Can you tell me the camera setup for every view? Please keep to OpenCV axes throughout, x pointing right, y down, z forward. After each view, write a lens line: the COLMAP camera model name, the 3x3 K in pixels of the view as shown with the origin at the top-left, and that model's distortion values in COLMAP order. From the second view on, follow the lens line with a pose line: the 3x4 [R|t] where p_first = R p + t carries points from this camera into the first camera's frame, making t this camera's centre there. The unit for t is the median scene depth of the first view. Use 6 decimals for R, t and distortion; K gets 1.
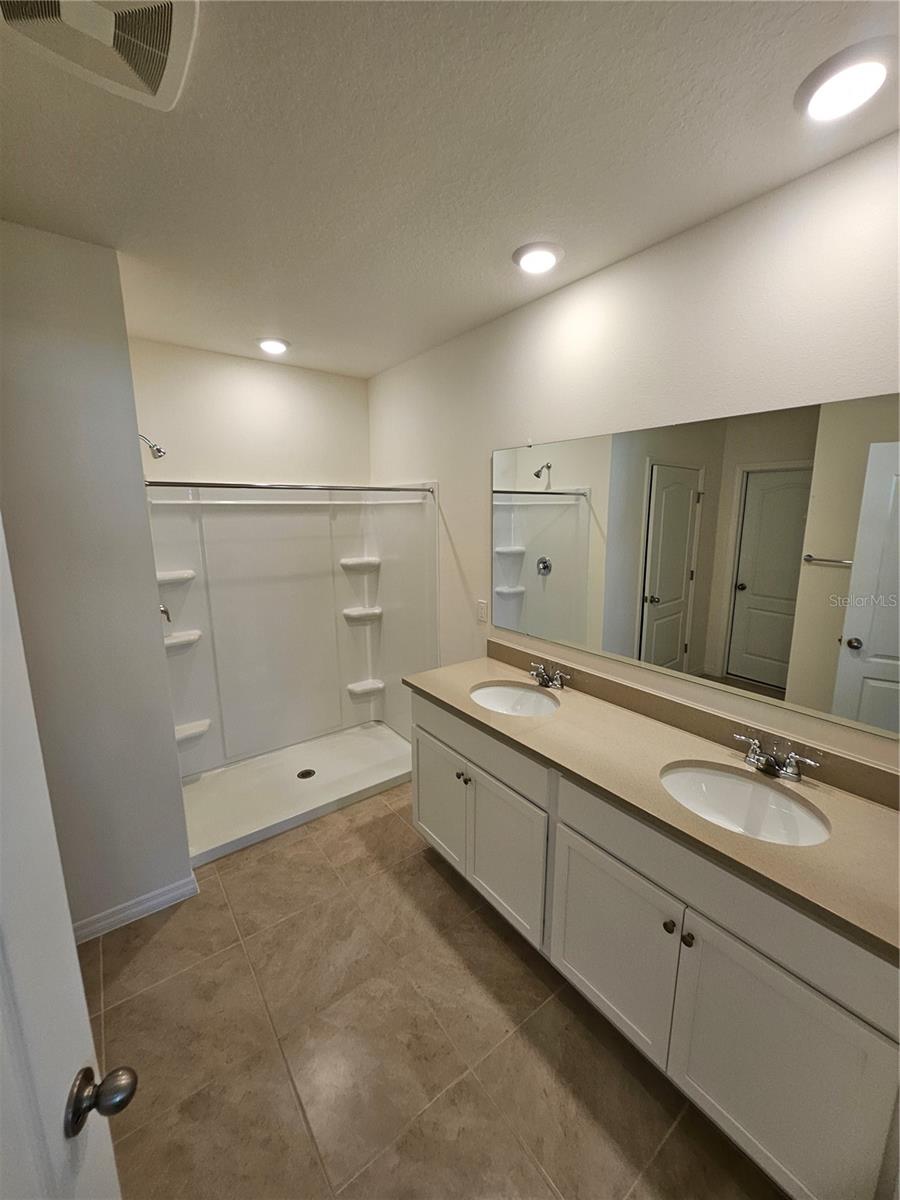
lens RADIAL K [[471.0, 0, 451.3], [0, 471.0, 599.5], [0, 0, 1]] dist [-0.001640, -0.000223]
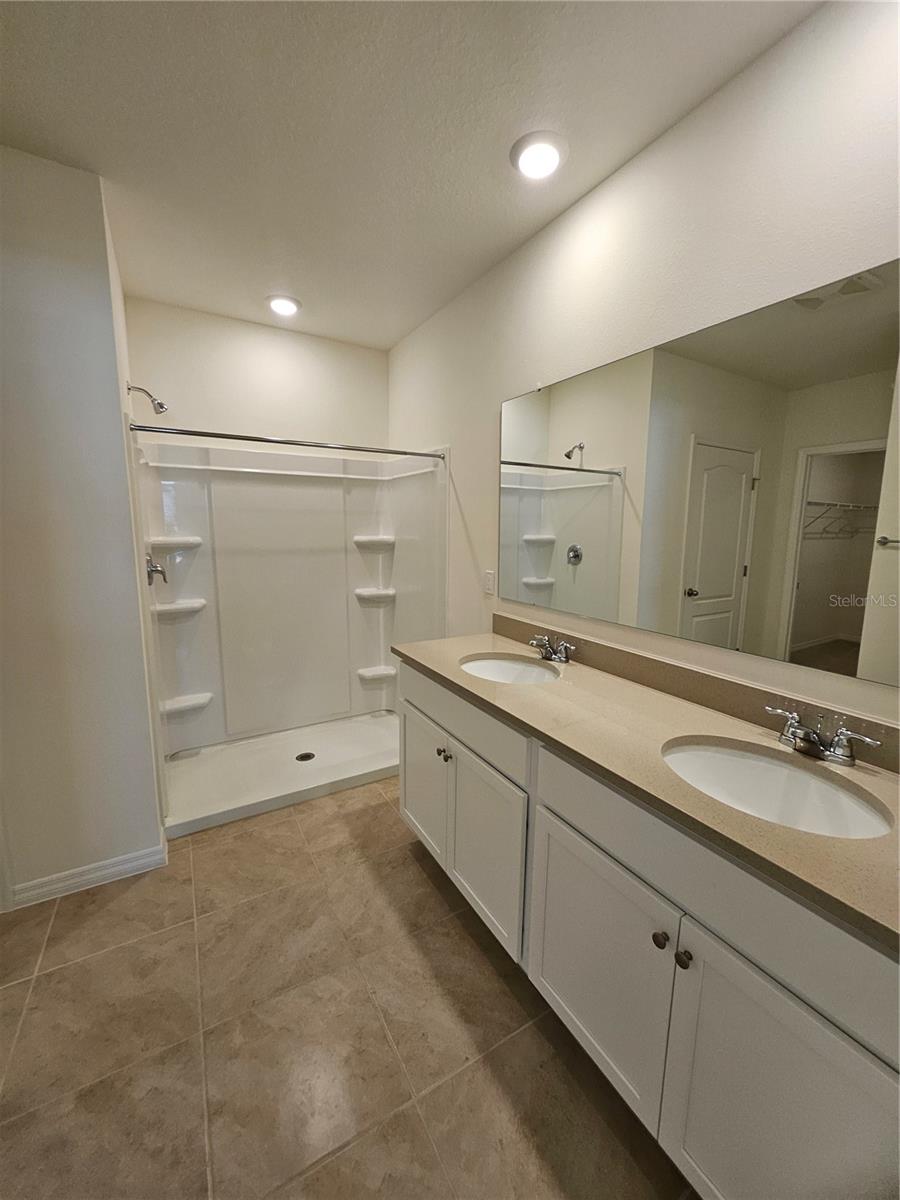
lens RADIAL K [[471.0, 0, 450.3], [0, 471.0, 596.3], [0, 0, 1]] dist [-0.001640, -0.000223]
pose [[0.993640, 0.032644, -0.107770, 0.119365], [-0.036825, 0.998635, -0.037037, 0.115354], [0.106414, 0.040770, 0.993486, 0.119791]]
